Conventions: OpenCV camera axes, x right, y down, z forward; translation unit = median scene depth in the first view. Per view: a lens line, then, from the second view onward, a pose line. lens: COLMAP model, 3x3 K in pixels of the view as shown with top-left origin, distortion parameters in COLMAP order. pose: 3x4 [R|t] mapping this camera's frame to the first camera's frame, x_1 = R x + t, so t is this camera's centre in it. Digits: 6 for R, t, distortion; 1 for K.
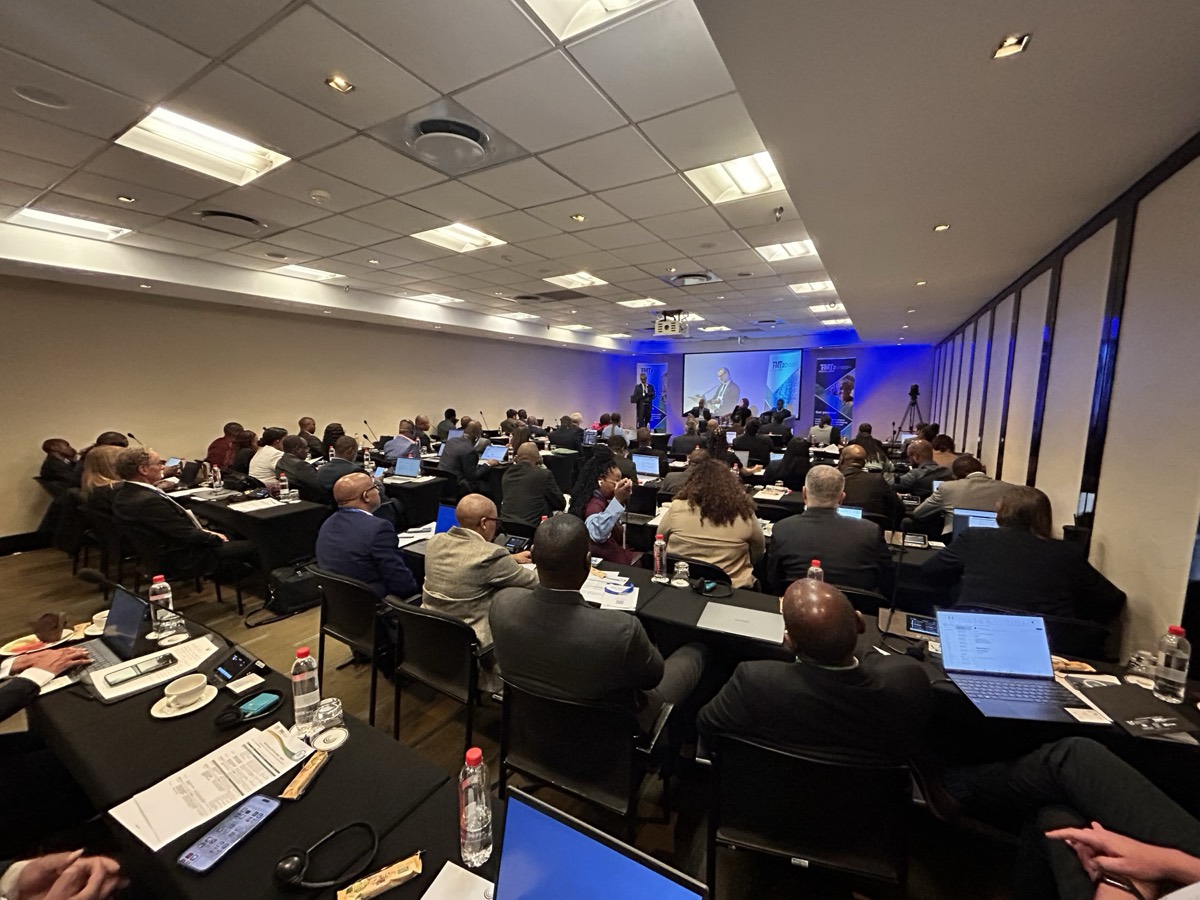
lens RADIAL K [[485.1, 0, 599.3], [0, 485.1, 451.3], [0, 0, 1]] dist [-0.003712, 0.001538]
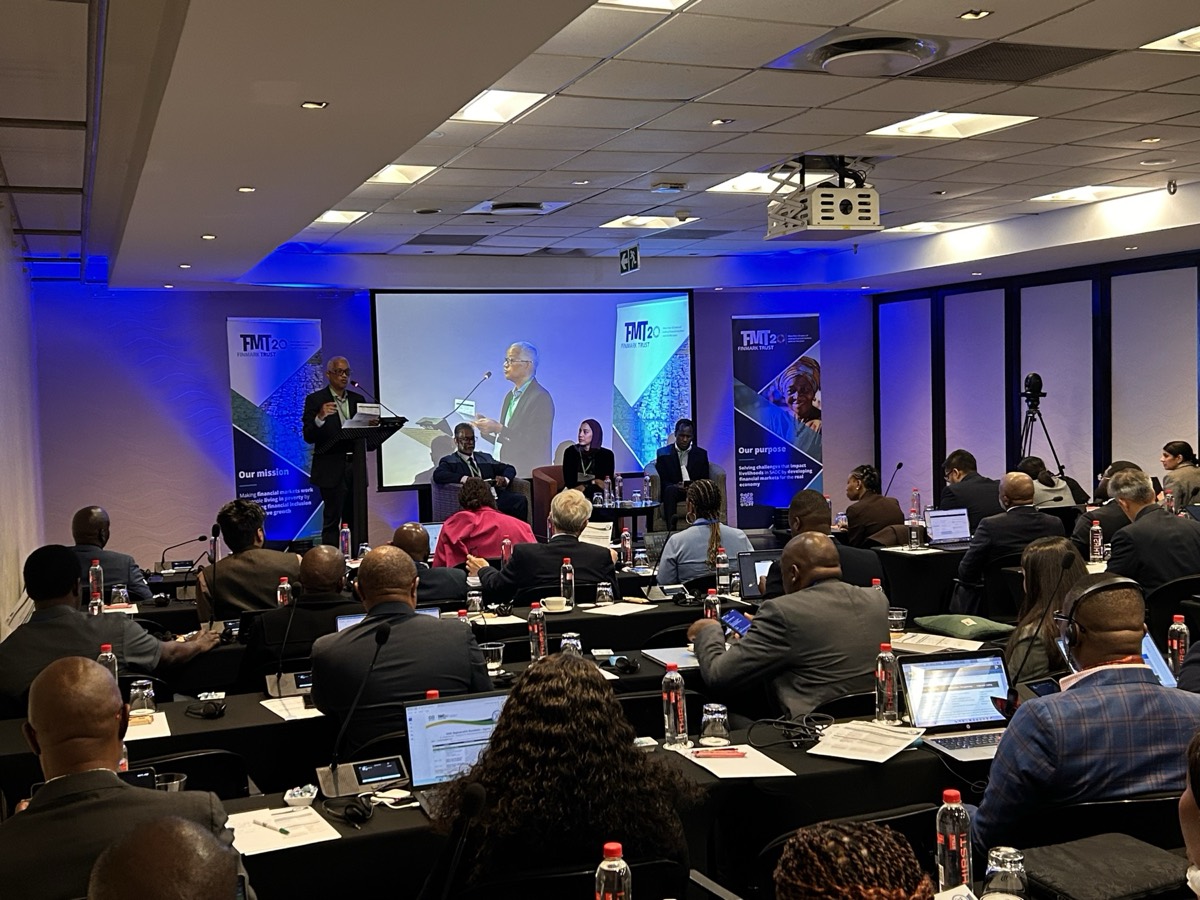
lens RADIAL K [[1308.1, 0, 600.6], [0, 1308.1, 450.7], [0, 0, 1]] dist [0.001585, 0.000000]
pose [[0.620458, -0.057362, 0.782139, -0.905542], [0.130117, 0.991028, -0.030538, -0.125084], [-0.773370, 0.120717, 0.622355, 0.842660]]
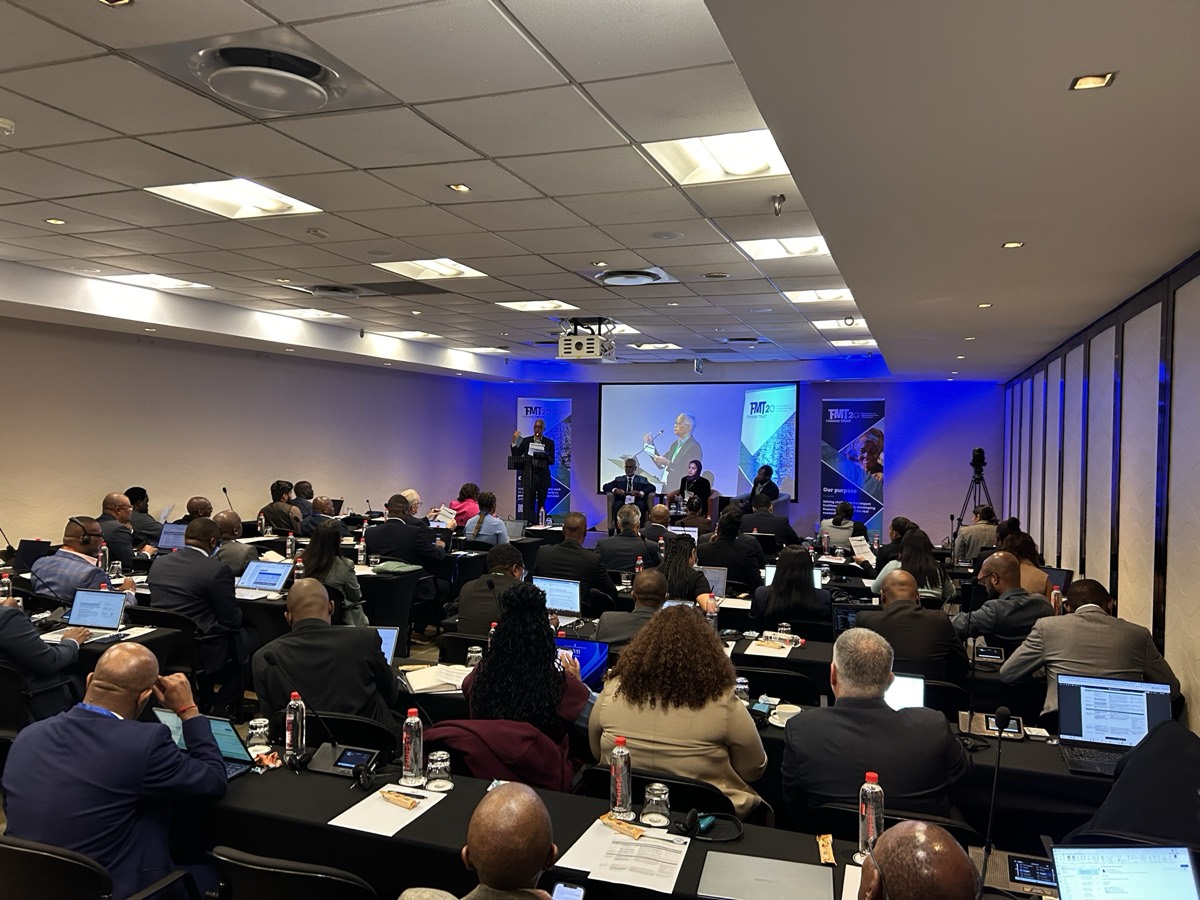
lens RADIAL K [[902.7, 0, 591.8], [0, 902.7, 441.5], [0, 0, 1]] dist [0.045108, -0.052876]
pose [[0.984240, 0.015681, 0.176141, -0.045879], [0.005037, 0.993170, -0.116565, -0.024461], [-0.176766, 0.115616, 0.977439, -0.052840]]
